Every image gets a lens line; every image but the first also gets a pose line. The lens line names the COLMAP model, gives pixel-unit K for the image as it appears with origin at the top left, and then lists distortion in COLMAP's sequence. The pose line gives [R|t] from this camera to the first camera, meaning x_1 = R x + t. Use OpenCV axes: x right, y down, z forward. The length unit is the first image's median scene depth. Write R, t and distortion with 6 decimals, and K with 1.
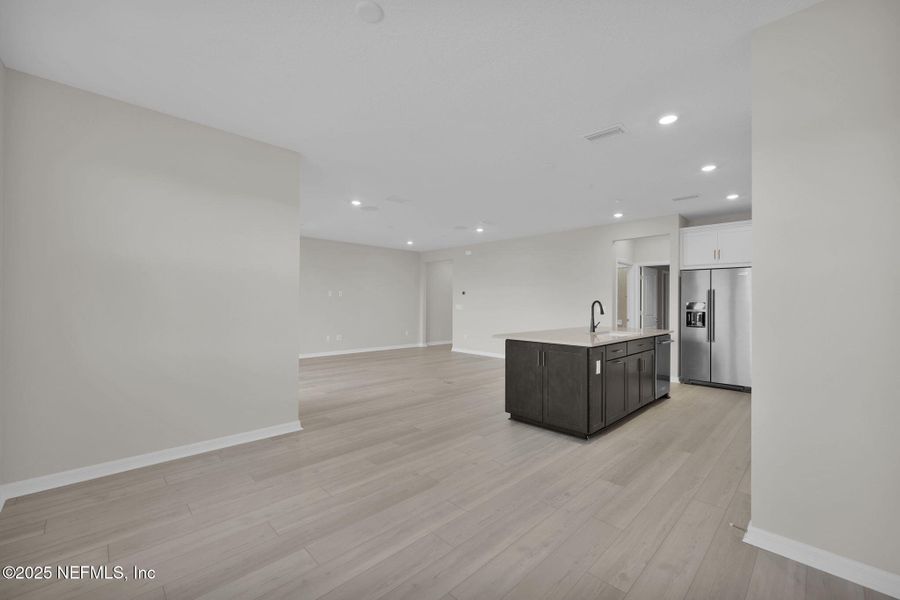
lens RADIAL K [[364.4, 0, 451.5], [0, 364.4, 302.4], [0, 0, 1]] dist [-0.003819, -0.000342]
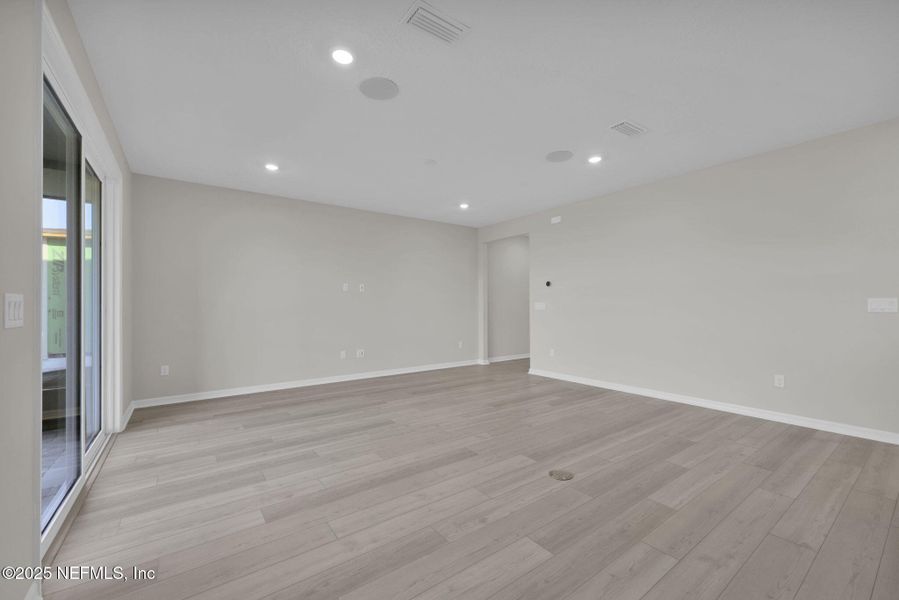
lens RADIAL K [[364.0, 0, 451.3], [0, 364.0, 302.0], [0, 0, 1]] dist [-0.003819, -0.000342]
pose [[0.990079, -0.013126, -0.139897, -0.046870], [0.011913, 0.999884, -0.009502, 0.010538], [0.140005, 0.007742, 0.990121, 0.348589]]
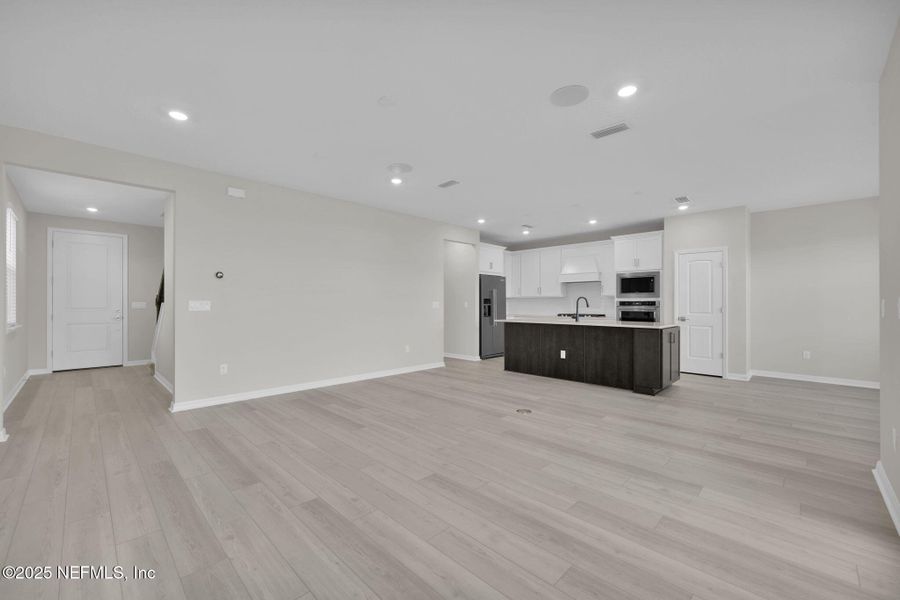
lens RADIAL K [[364.4, 0, 446.9], [0, 364.4, 300.7], [0, 0, 1]] dist [-0.003819, -0.000342]
pose [[-0.009680, 0.004716, 0.999942, -0.436352], [-0.002331, 0.999986, -0.004739, 0.008550], [-0.999950, -0.002377, -0.009668, 0.724570]]
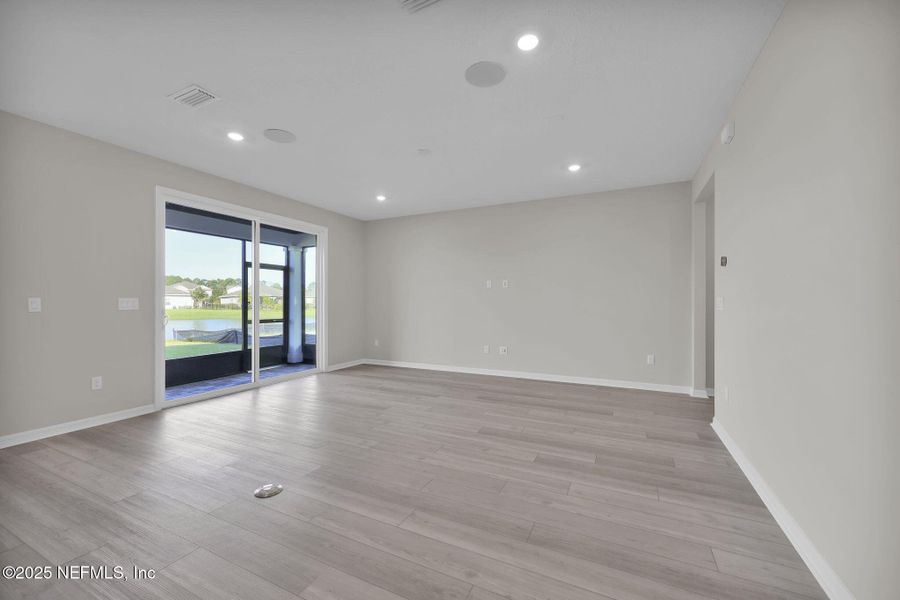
lens RADIAL K [[364.4, 0, 450.2], [0, 364.4, 302.1], [0, 0, 1]] dist [-0.003819, -0.000342]
pose [[0.330630, -0.007432, -0.943731, 0.267226], [0.004319, 0.999970, -0.006362, 0.012775], [0.943751, -0.001972, 0.330652, 0.663301]]
